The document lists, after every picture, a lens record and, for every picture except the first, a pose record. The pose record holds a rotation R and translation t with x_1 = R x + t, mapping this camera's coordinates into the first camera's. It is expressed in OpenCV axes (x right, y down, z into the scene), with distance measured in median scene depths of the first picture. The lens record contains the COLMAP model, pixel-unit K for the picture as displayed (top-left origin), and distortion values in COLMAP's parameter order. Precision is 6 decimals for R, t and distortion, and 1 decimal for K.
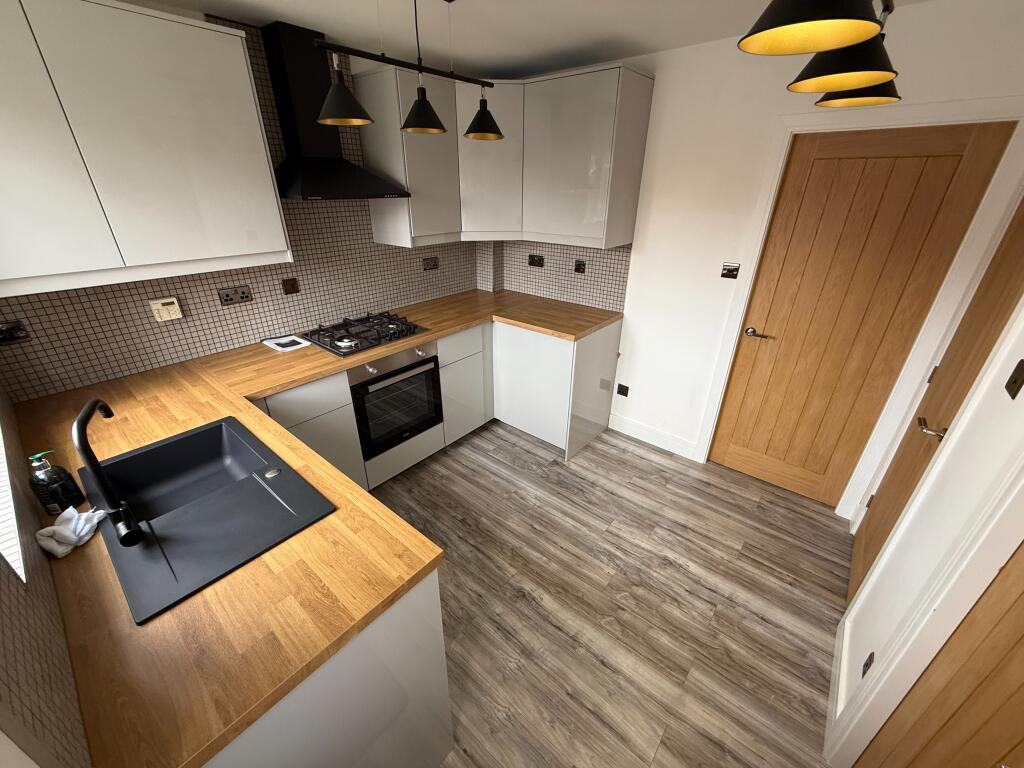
lens RADIAL K [[408.1, 0, 510.5], [0, 408.1, 384.0], [0, 0, 1]] dist [-0.001373, 0.000021]
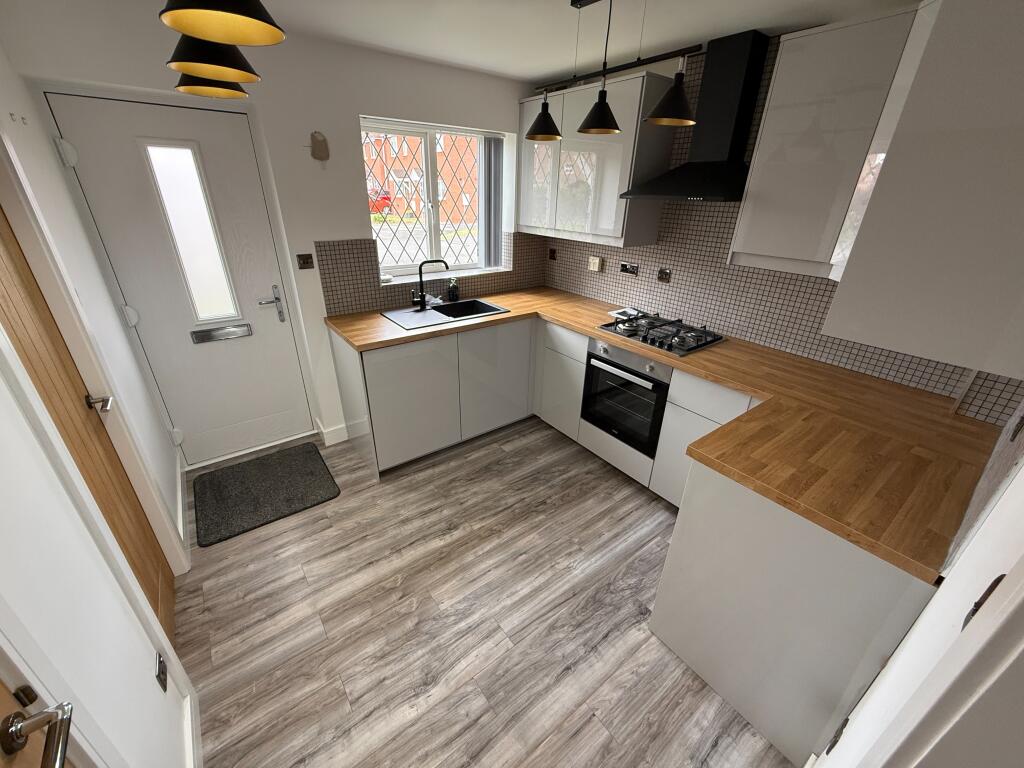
lens RADIAL K [[408.1, 0, 510.5], [0, 408.1, 384.0], [0, 0, 1]] dist [-0.001373, 0.000021]
pose [[-0.225035, 0.410917, -0.883463, 0.776253], [-0.449611, 0.760619, 0.468304, -0.386164], [0.864413, 0.502599, 0.013587, 0.835726]]
